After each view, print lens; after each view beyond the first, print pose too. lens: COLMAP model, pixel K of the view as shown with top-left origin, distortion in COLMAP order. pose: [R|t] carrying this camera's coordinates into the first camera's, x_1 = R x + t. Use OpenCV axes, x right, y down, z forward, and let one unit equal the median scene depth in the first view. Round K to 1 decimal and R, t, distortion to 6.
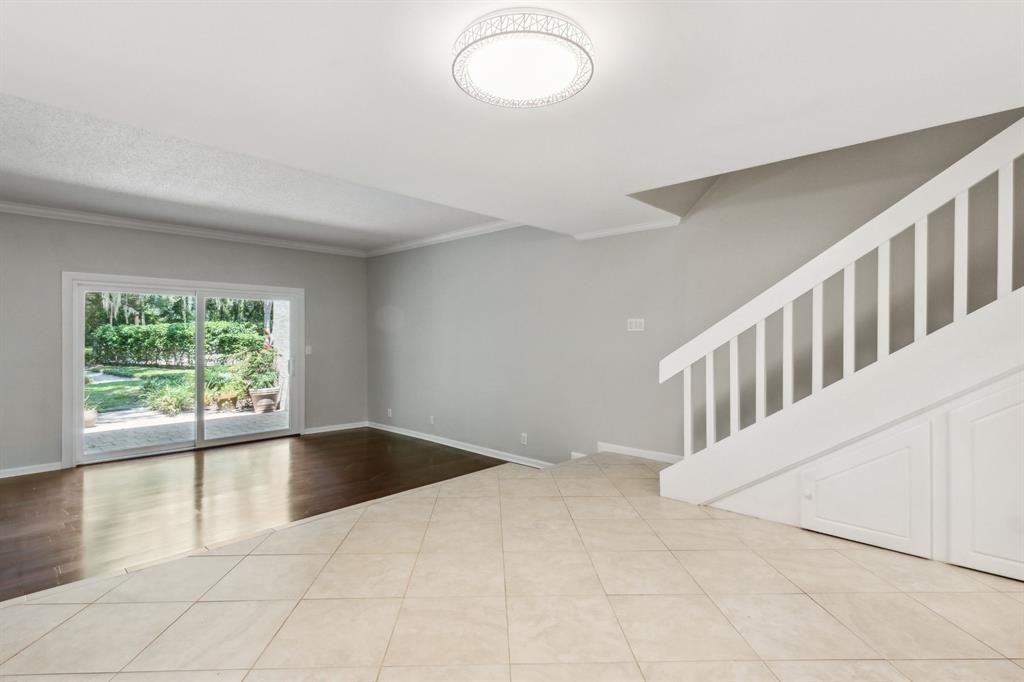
lens RADIAL K [[488.3, 0, 494.0], [0, 488.3, 330.9], [0, 0, 1]] dist [0.003926, -0.000819]
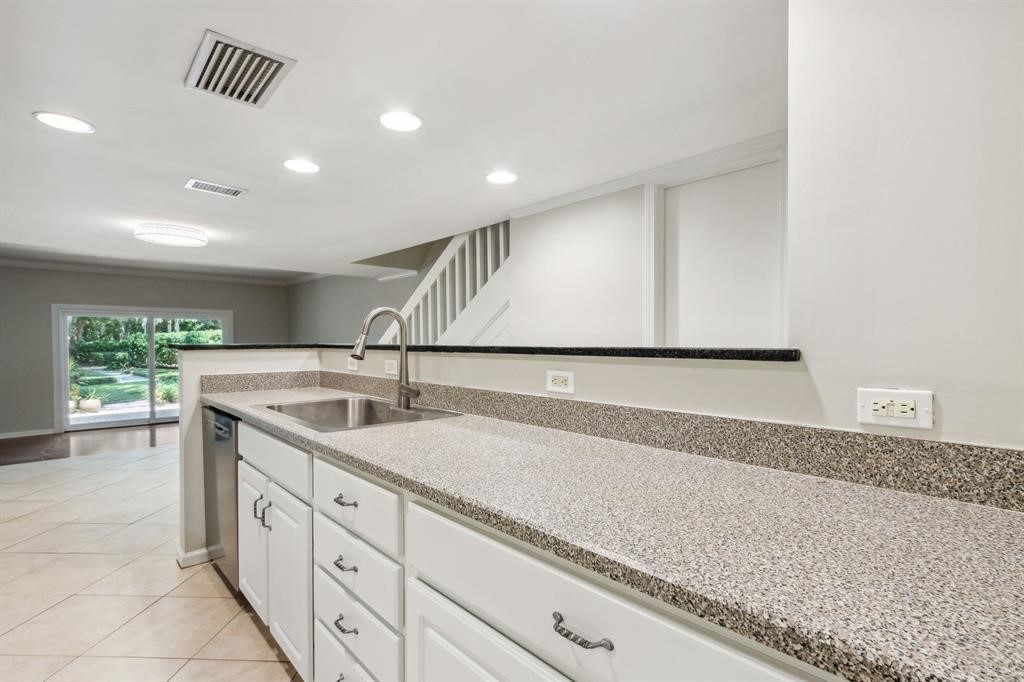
lens RADIAL K [[488.3, 0, 505.5], [0, 488.3, 350.0], [0, 0, 1]] dist [0.003926, -0.000819]
pose [[0.998107, 0.000603, -0.061498, 0.170009], [0.001242, 0.999550, 0.029962, -0.006303], [0.061488, -0.029982, 0.997657, -0.118973]]
